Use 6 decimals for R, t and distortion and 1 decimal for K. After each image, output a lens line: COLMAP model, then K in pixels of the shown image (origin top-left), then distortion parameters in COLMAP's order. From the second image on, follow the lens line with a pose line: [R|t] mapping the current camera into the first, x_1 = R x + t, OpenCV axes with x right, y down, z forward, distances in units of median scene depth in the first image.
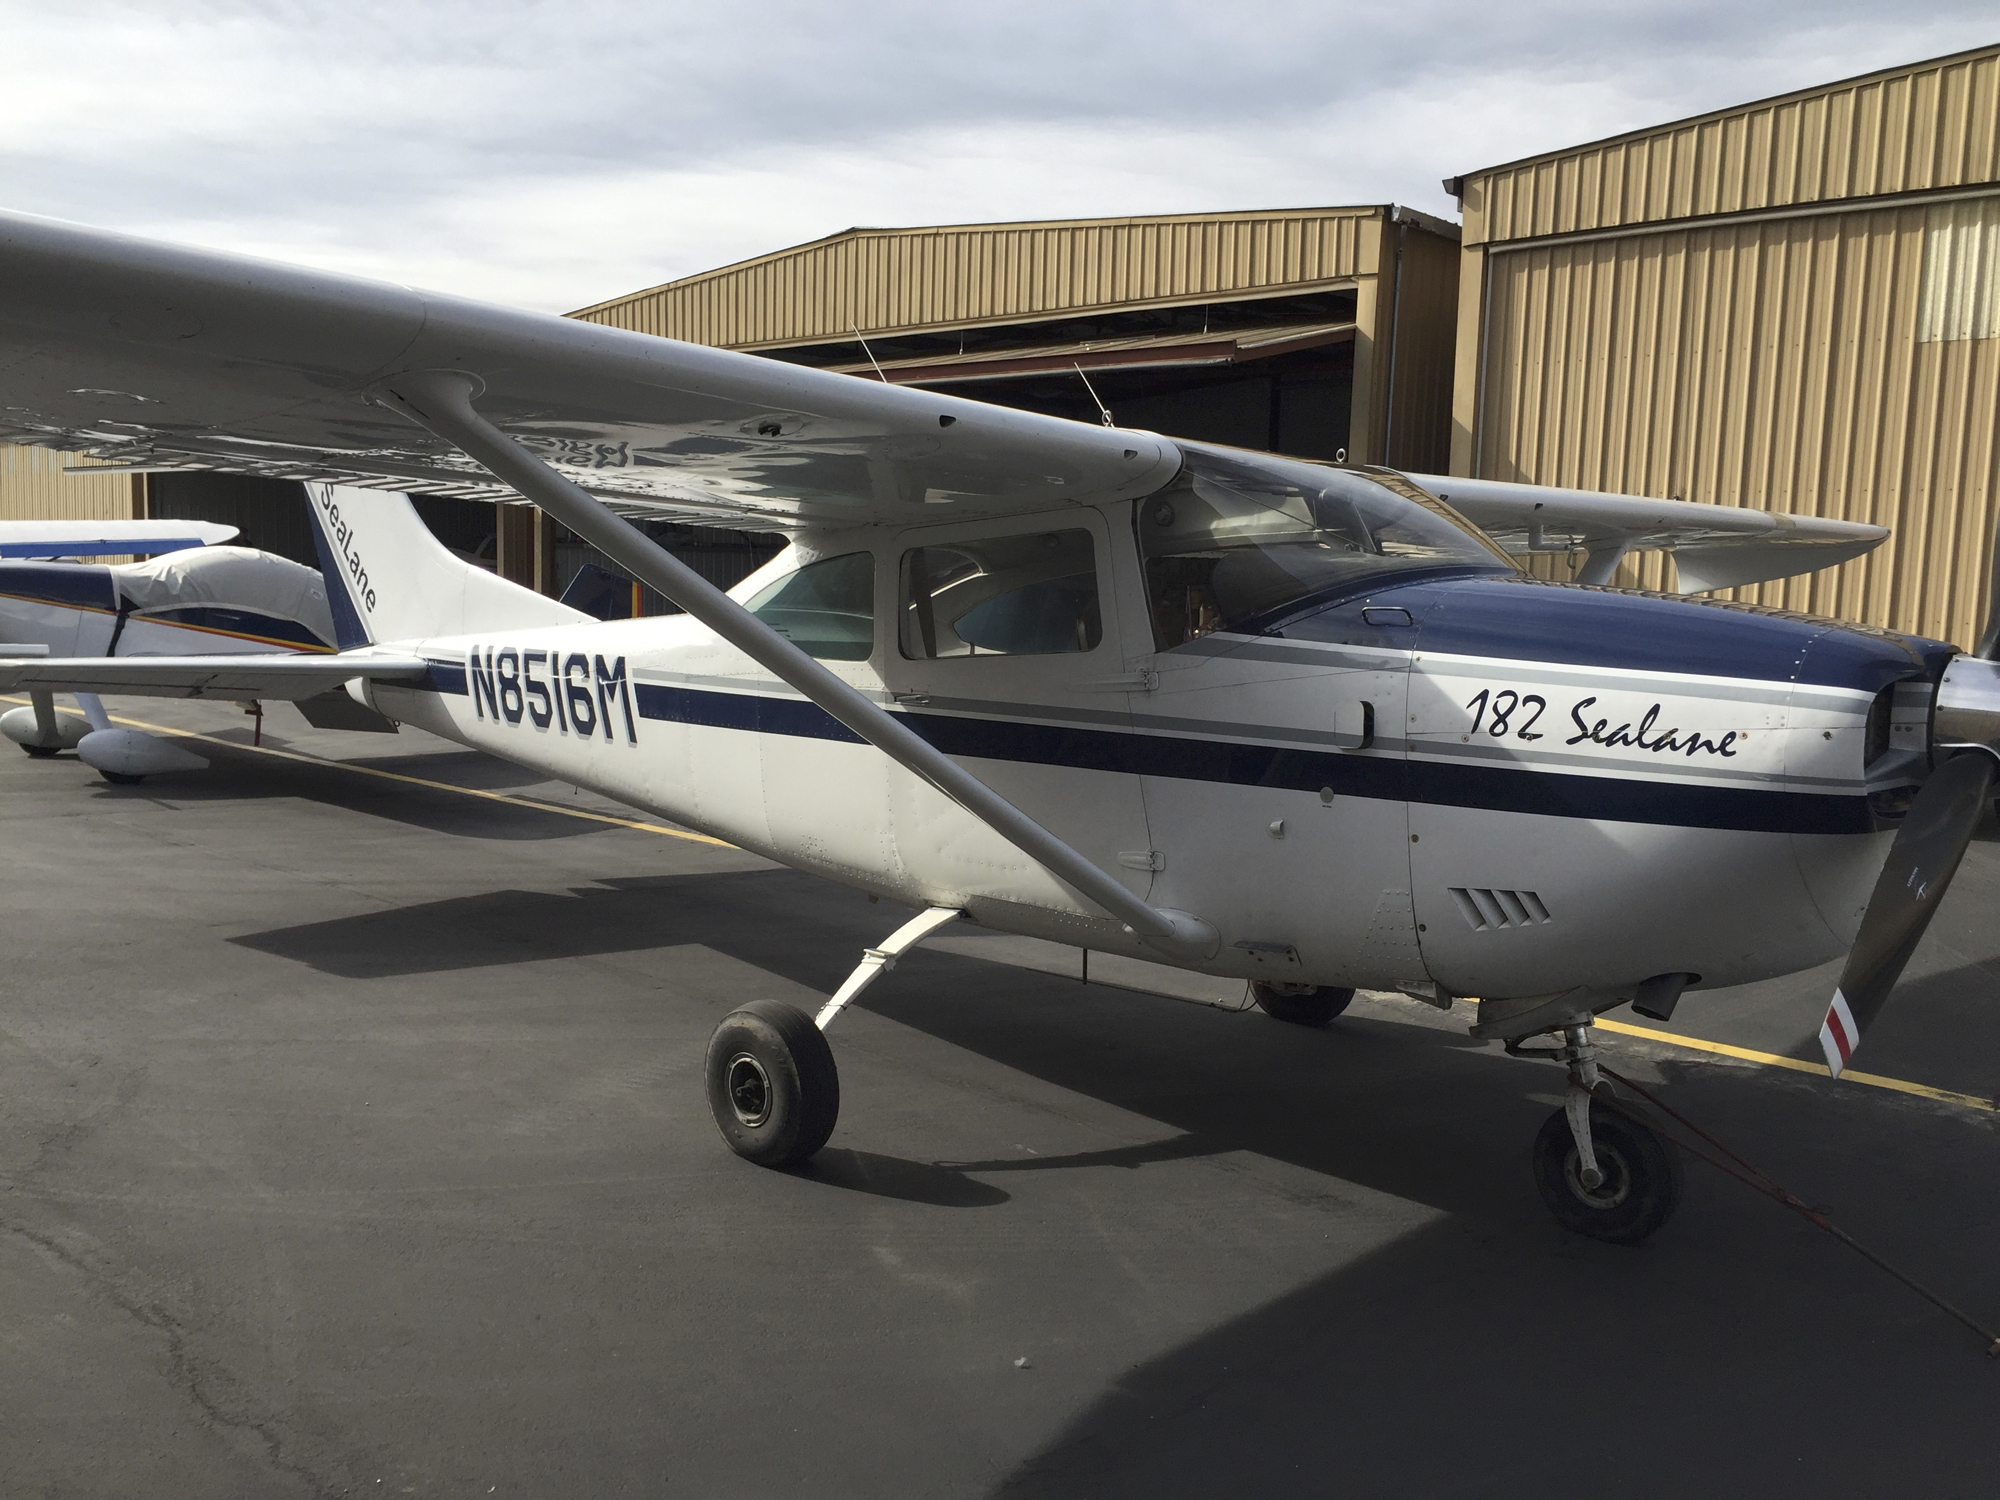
lens RADIAL K [[1723.4, 0, 1000.0], [0, 1723.4, 750.0], [0, 0, 1]] dist [0.073997, -0.115270]
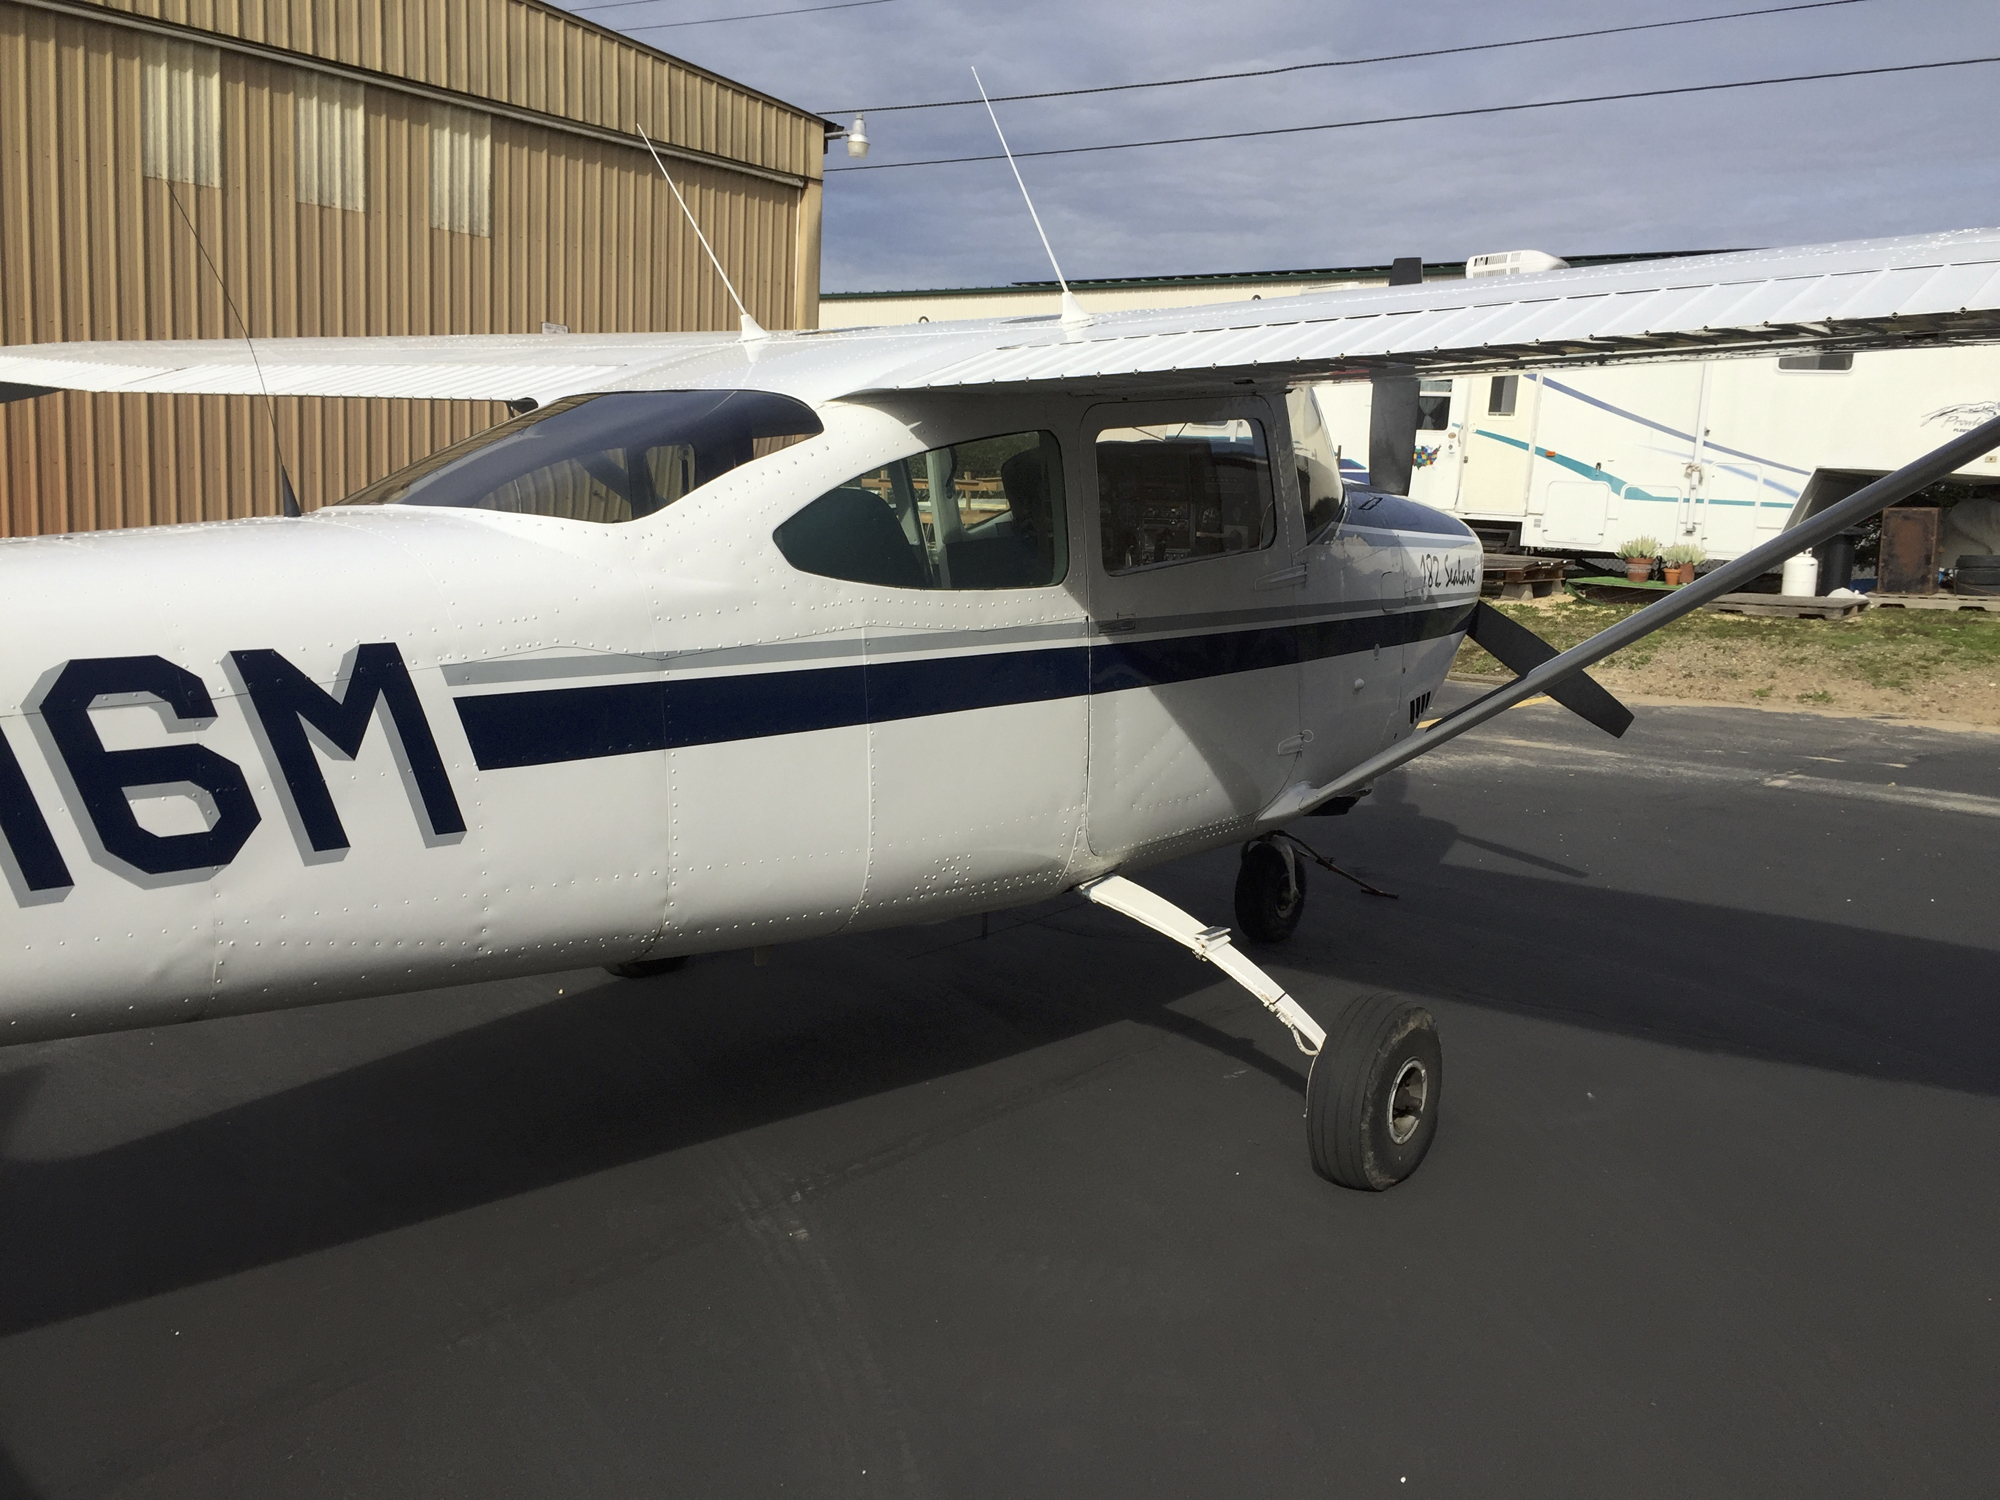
lens RADIAL K [[1723.4, 0, 1000.0], [0, 1723.4, 750.0], [0, 0, 1]] dist [0.073997, -0.115270]
pose [[-0.115165, -0.182688, 0.976403, -0.627541], [0.056683, 0.980133, 0.190072, -0.096662], [-0.991728, 0.077235, -0.102522, 0.872883]]
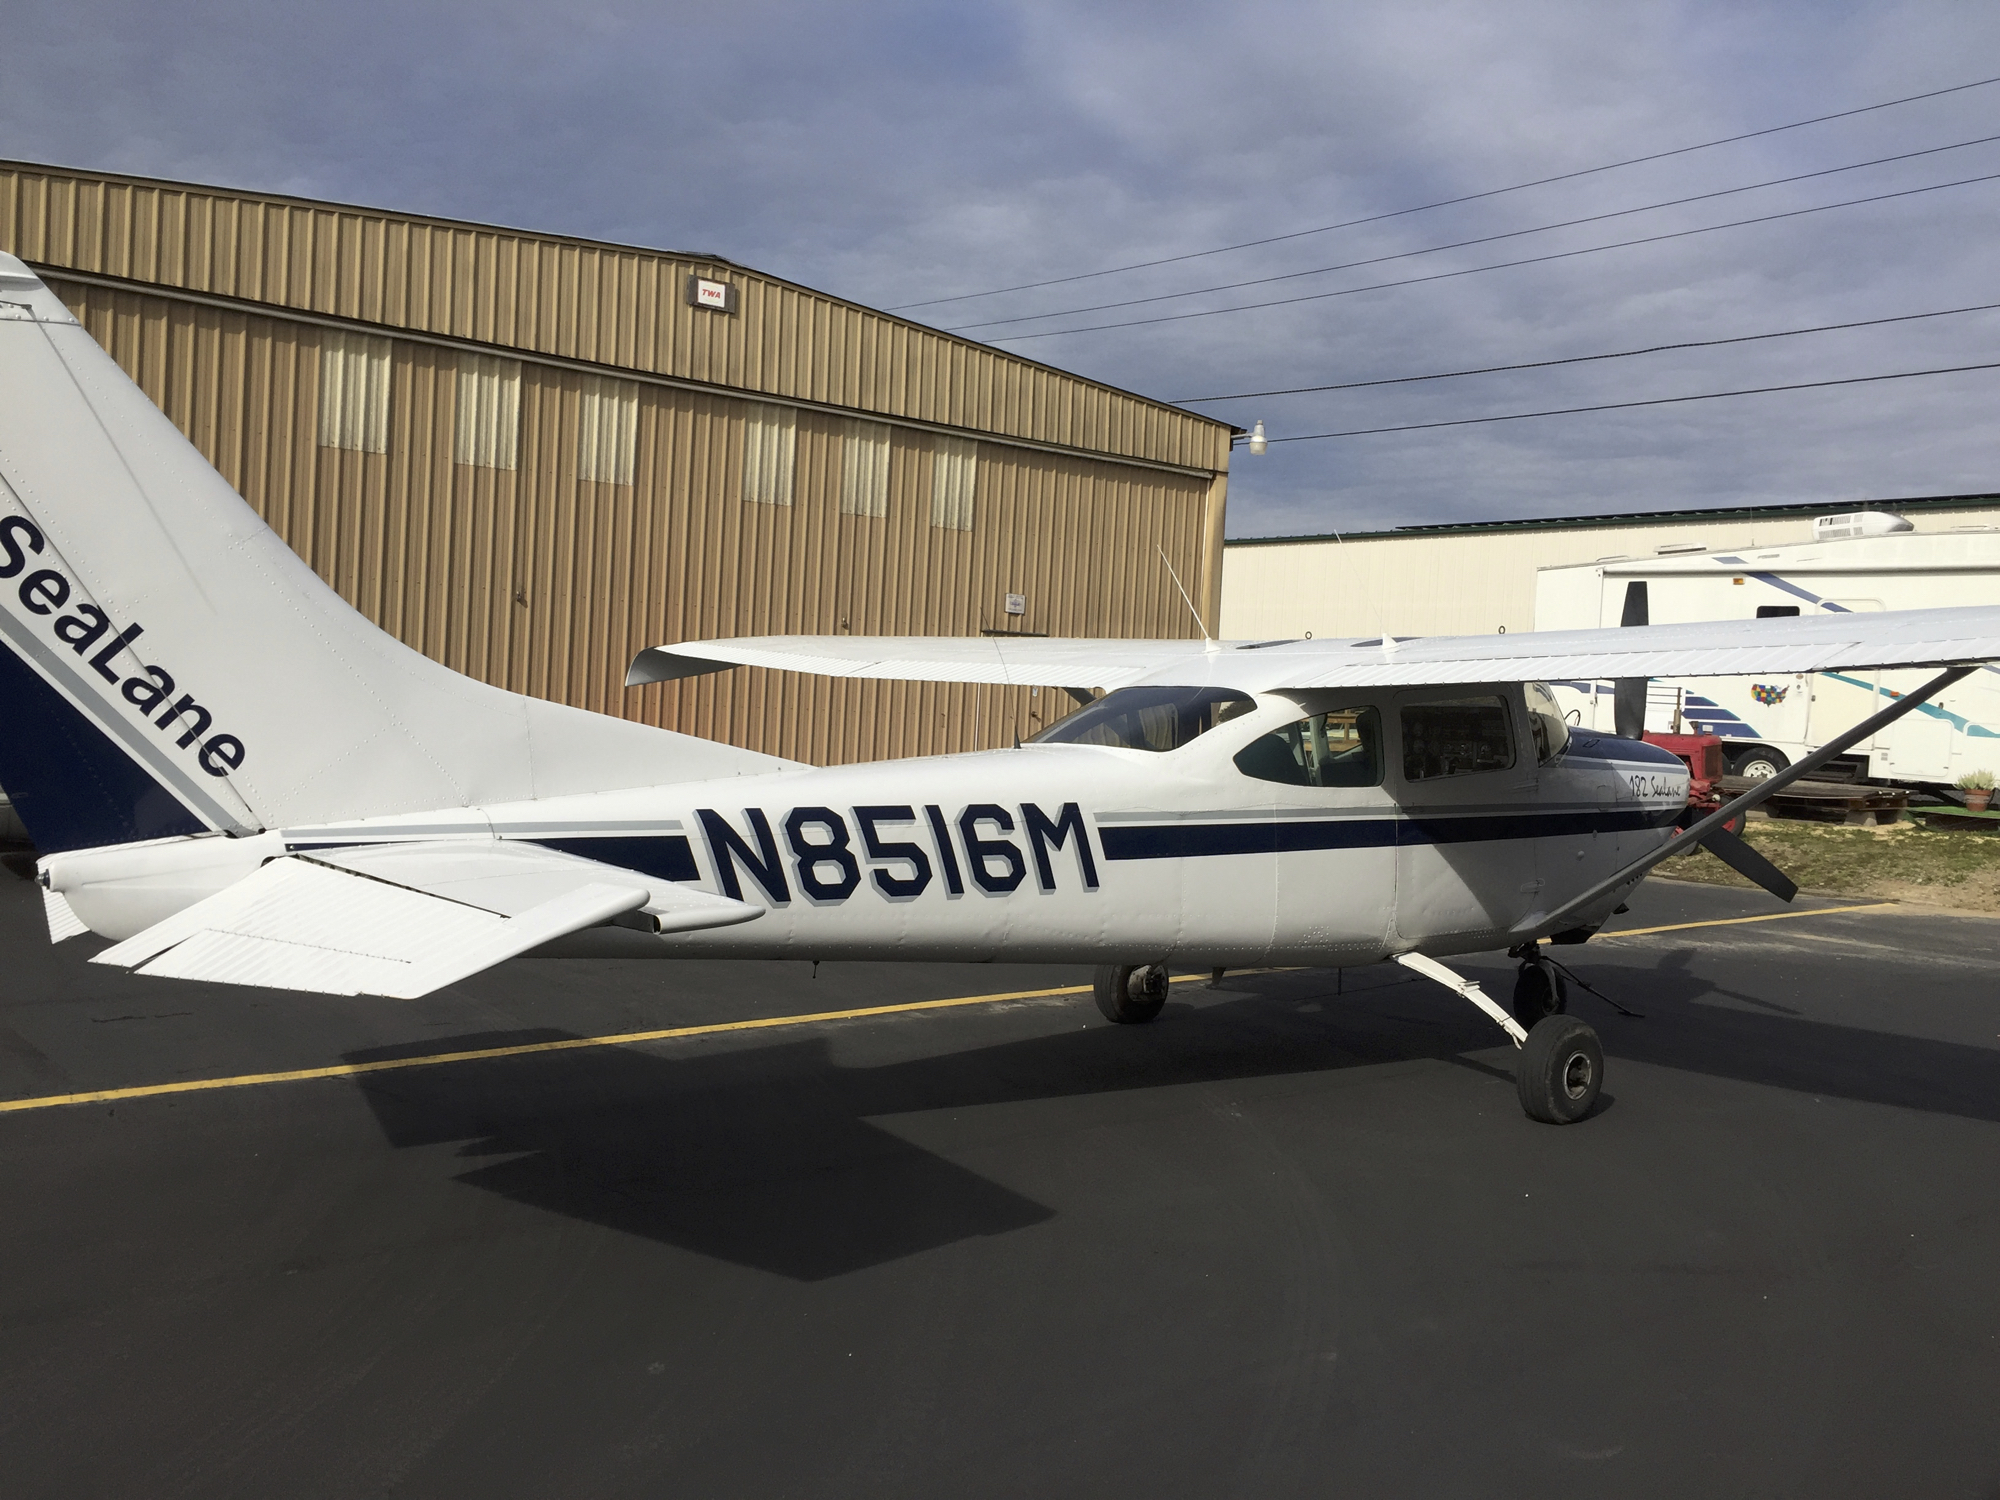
lens RADIAL K [[1723.4, 0, 1000.0], [0, 1723.4, 750.0], [0, 0, 1]] dist [0.073997, -0.115270]
pose [[0.104811, -0.054886, 0.992976, -1.155402], [0.060046, 0.997003, 0.048771, -0.129813], [-0.992678, 0.054512, 0.107792, 0.907902]]
